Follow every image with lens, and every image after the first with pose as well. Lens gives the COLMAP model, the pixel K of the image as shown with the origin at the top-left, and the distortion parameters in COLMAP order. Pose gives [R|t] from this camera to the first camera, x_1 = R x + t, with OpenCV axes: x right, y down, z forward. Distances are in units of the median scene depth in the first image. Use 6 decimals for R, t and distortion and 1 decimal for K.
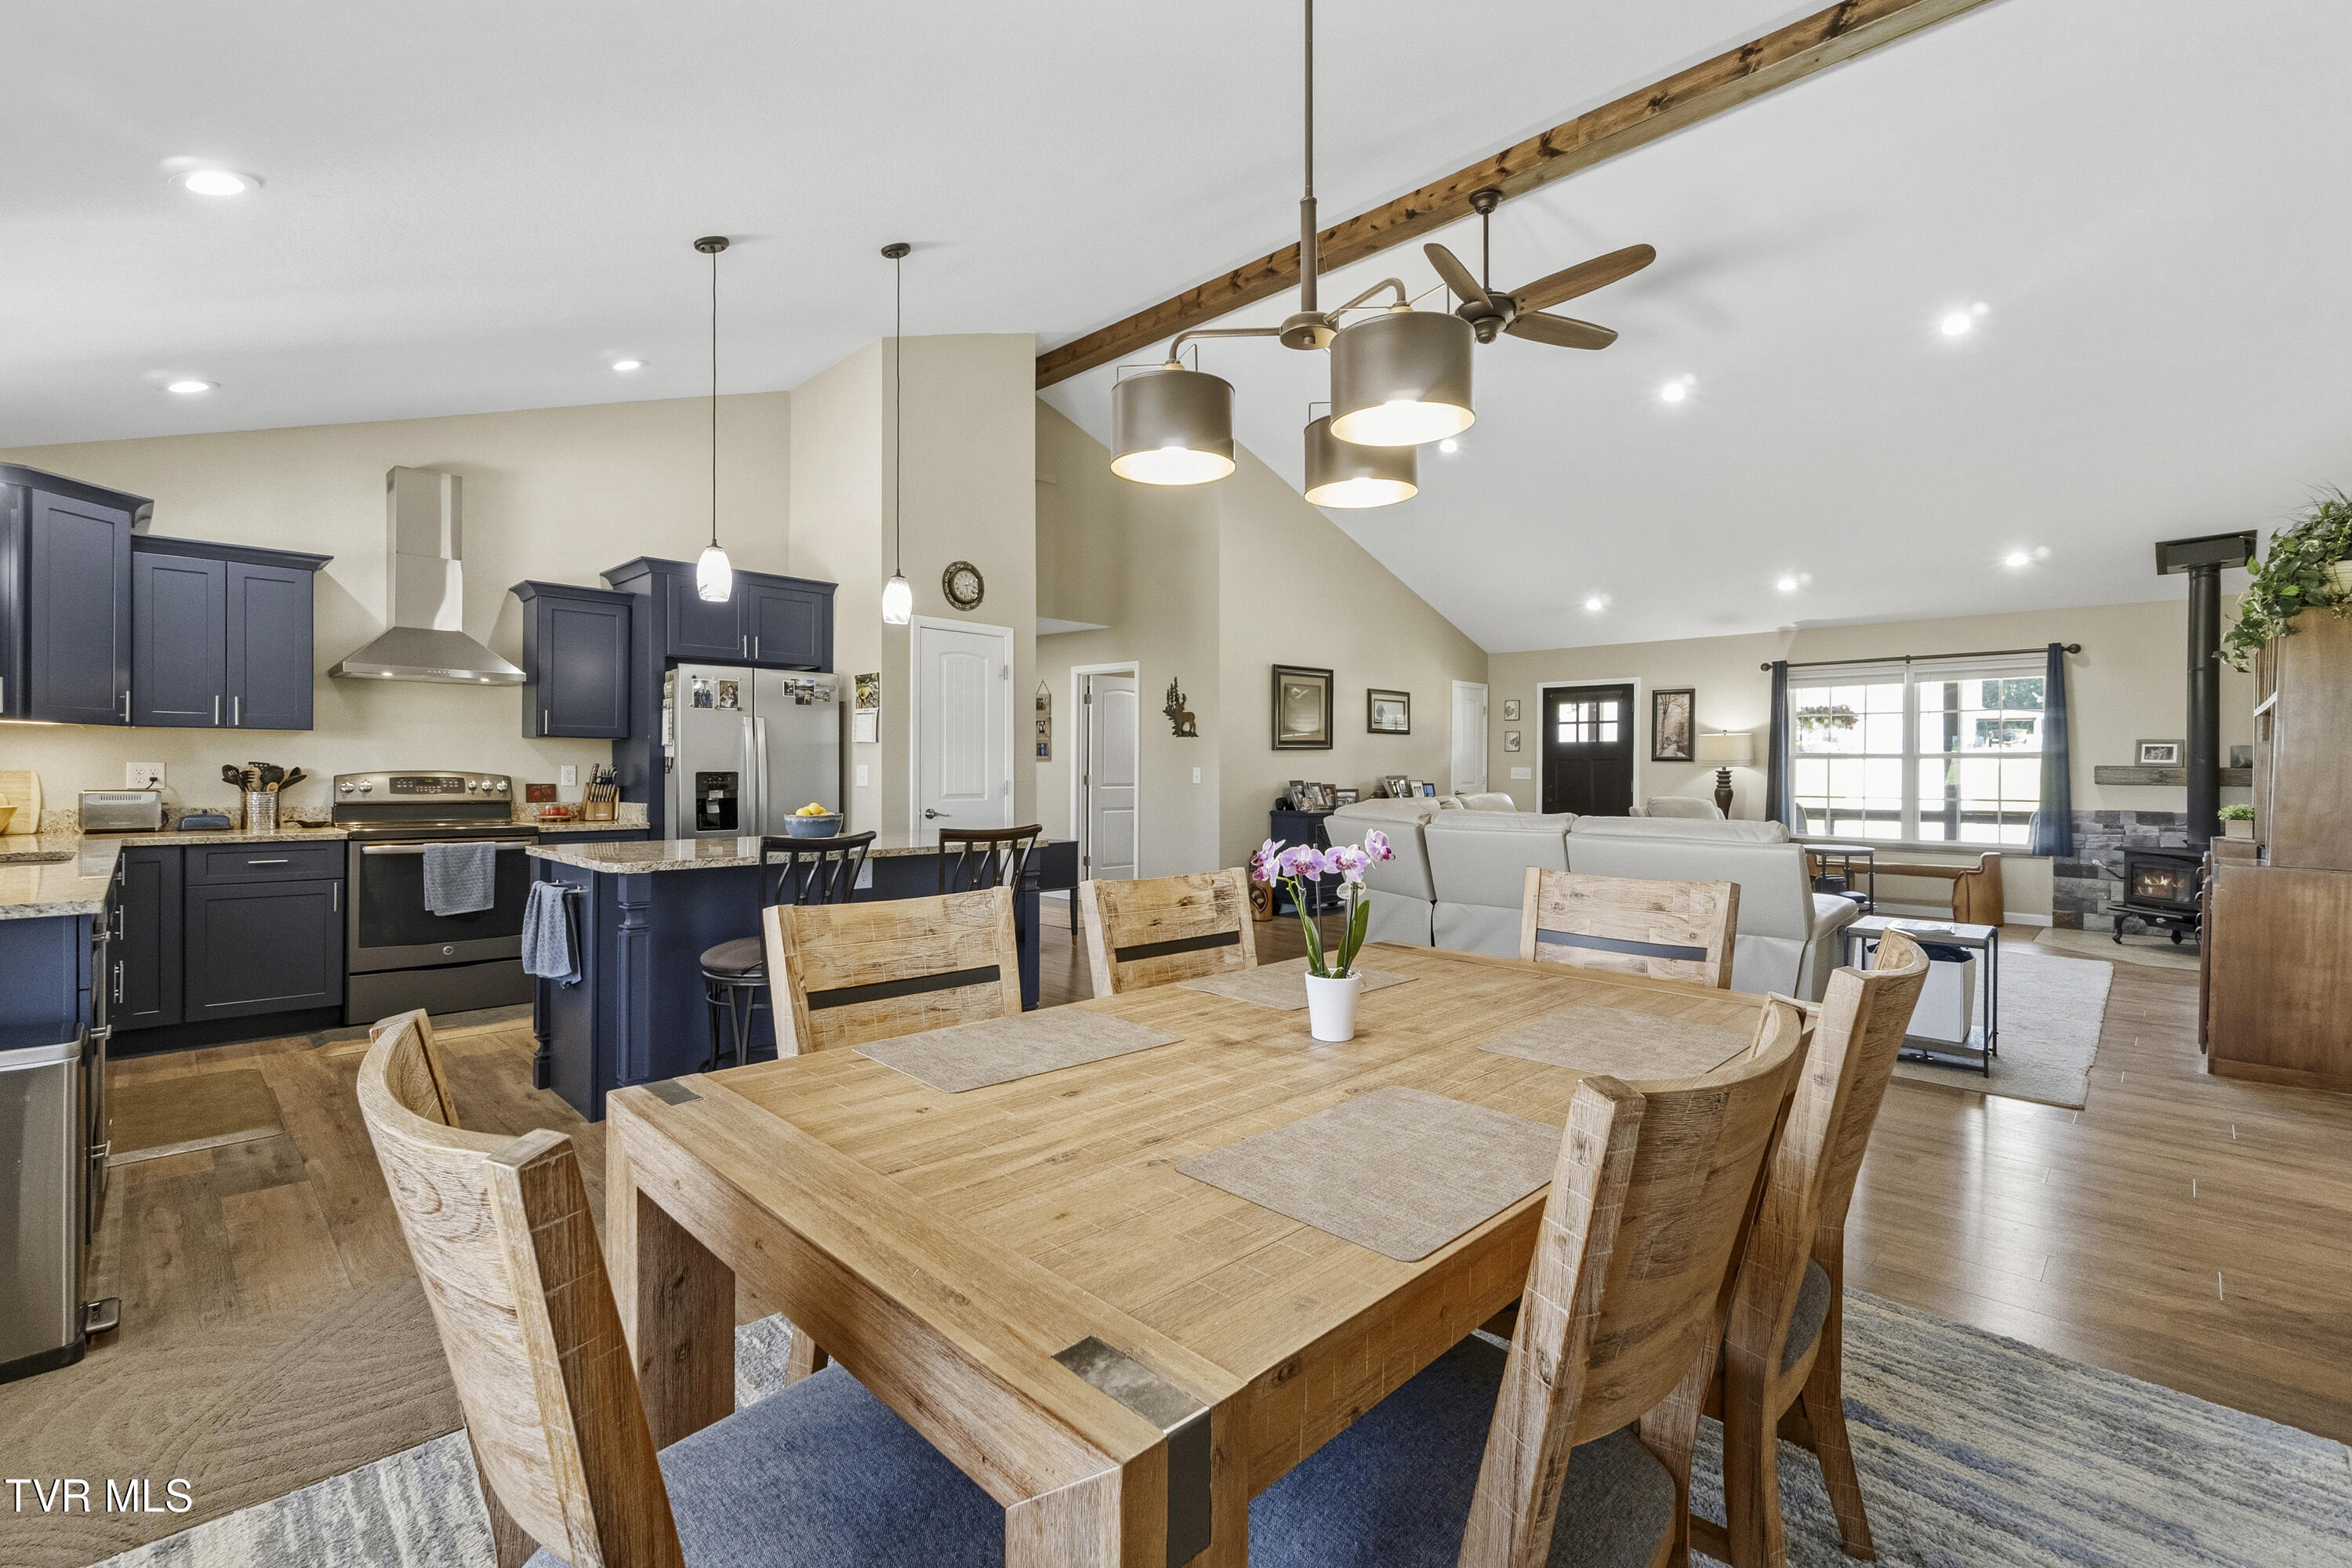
lens RADIAL K [[1039.4, 0, 1138.3], [0, 1039.4, 774.8], [0, 0, 1]] dist [-0.002555, 0.000938]
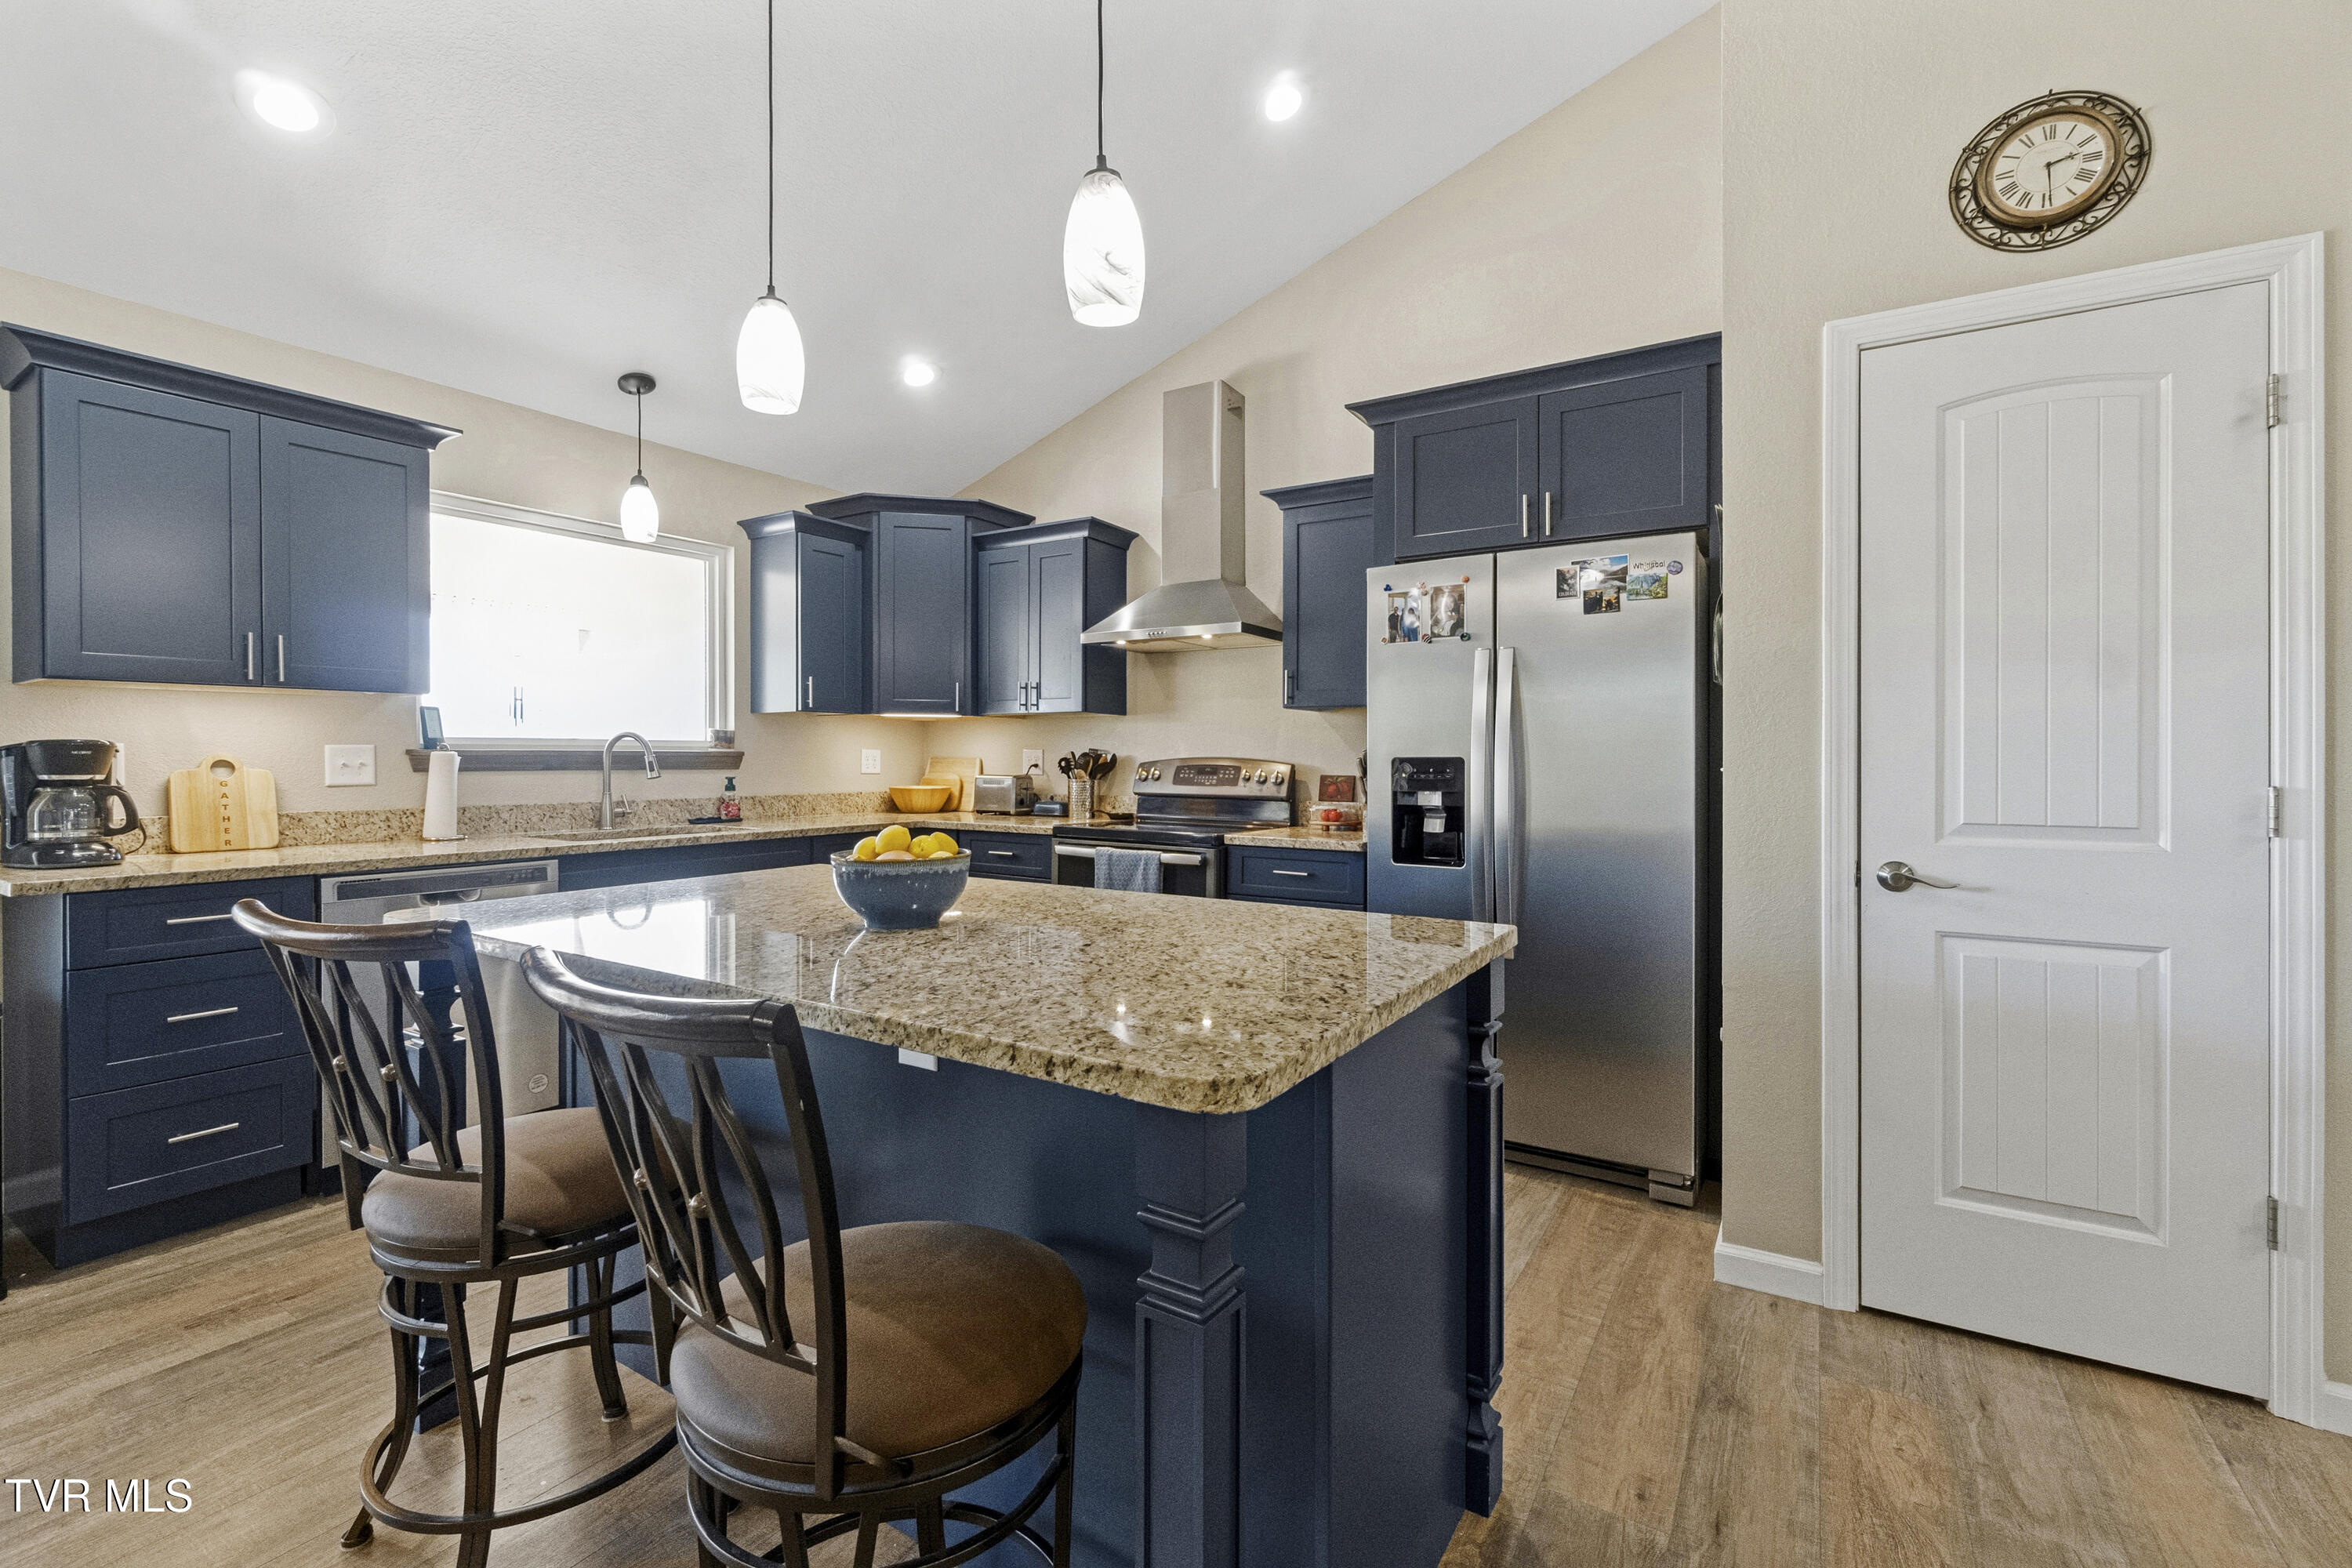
lens RADIAL K [[1039.4, 0, 1175.0], [0, 1039.4, 762.6], [0, 0, 1]] dist [-0.002555, 0.000938]
pose [[0.236265, -0.000518, -0.971689, 0.088339], [-0.004285, 0.999990, -0.001575, 0.001628], [0.971679, 0.004535, 0.236260, 0.737445]]
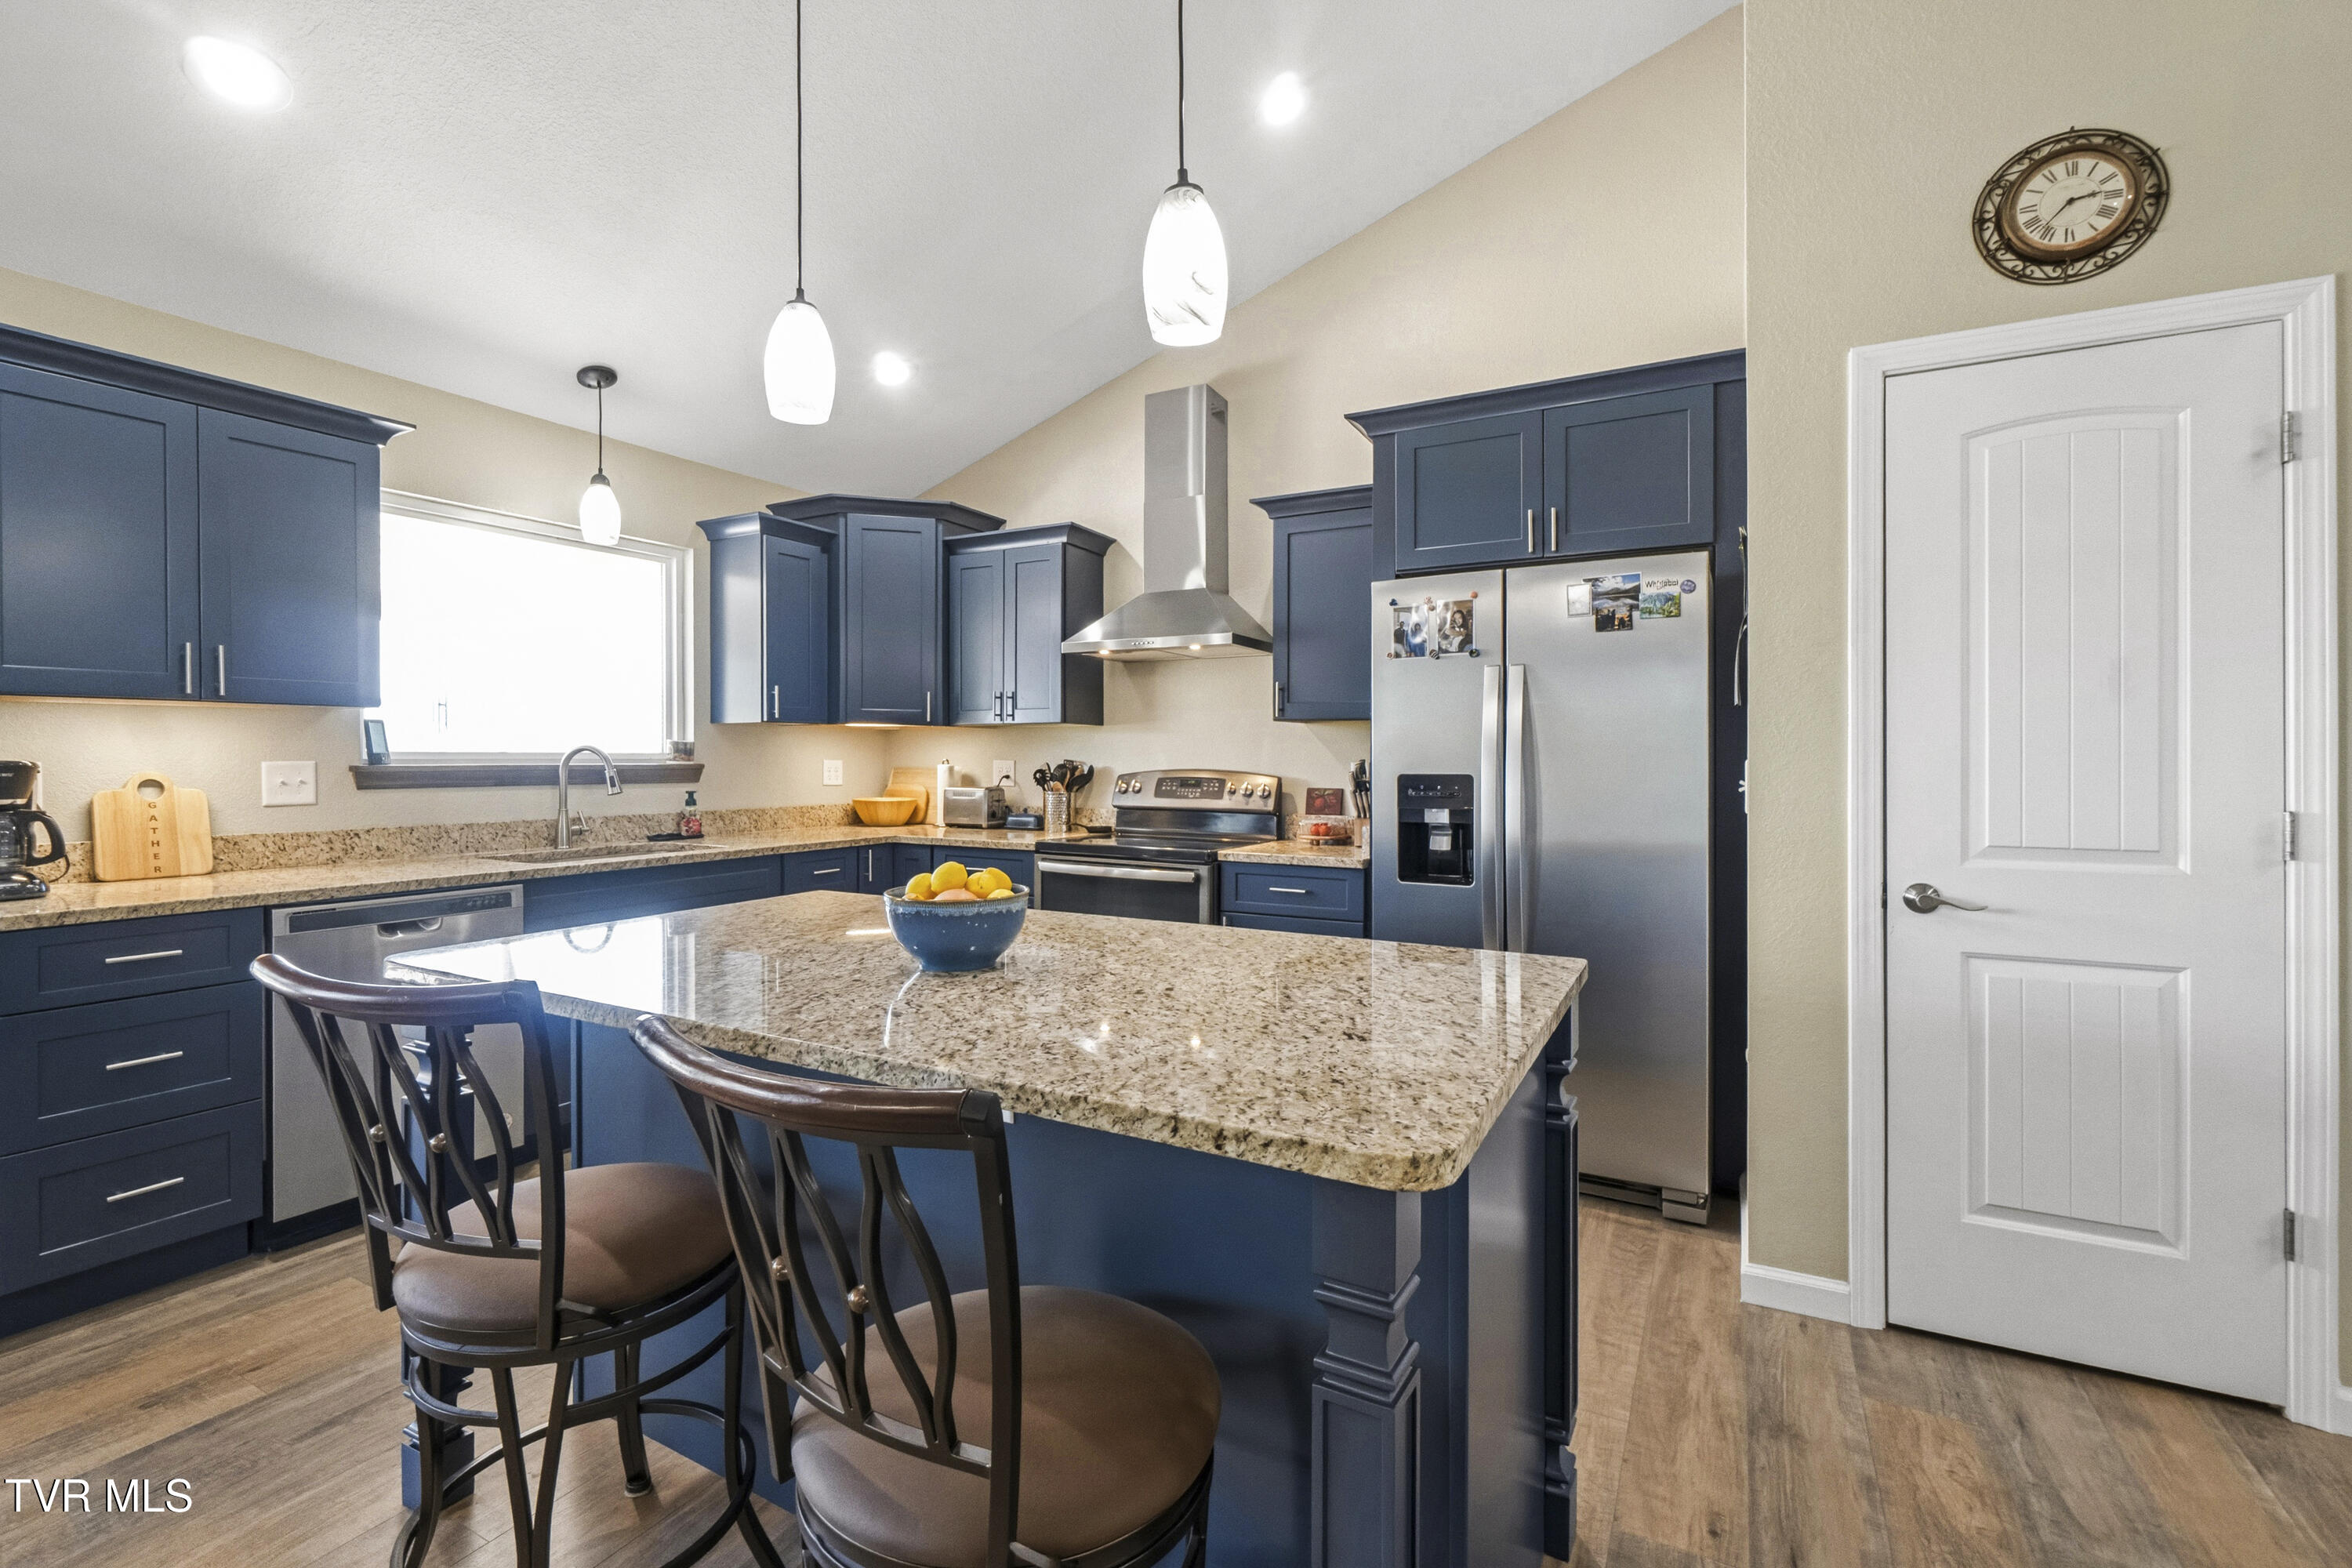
lens RADIAL K [[1039.4, 0, 1154.4], [0, 1039.4, 764.9], [0, 0, 1]] dist [-0.002555, 0.000938]
pose [[0.294881, 0.001586, -0.955533, 0.064349], [-0.004021, 0.999992, 0.000419, -0.007263], [0.955525, 0.003719, 0.294885, 0.696513]]
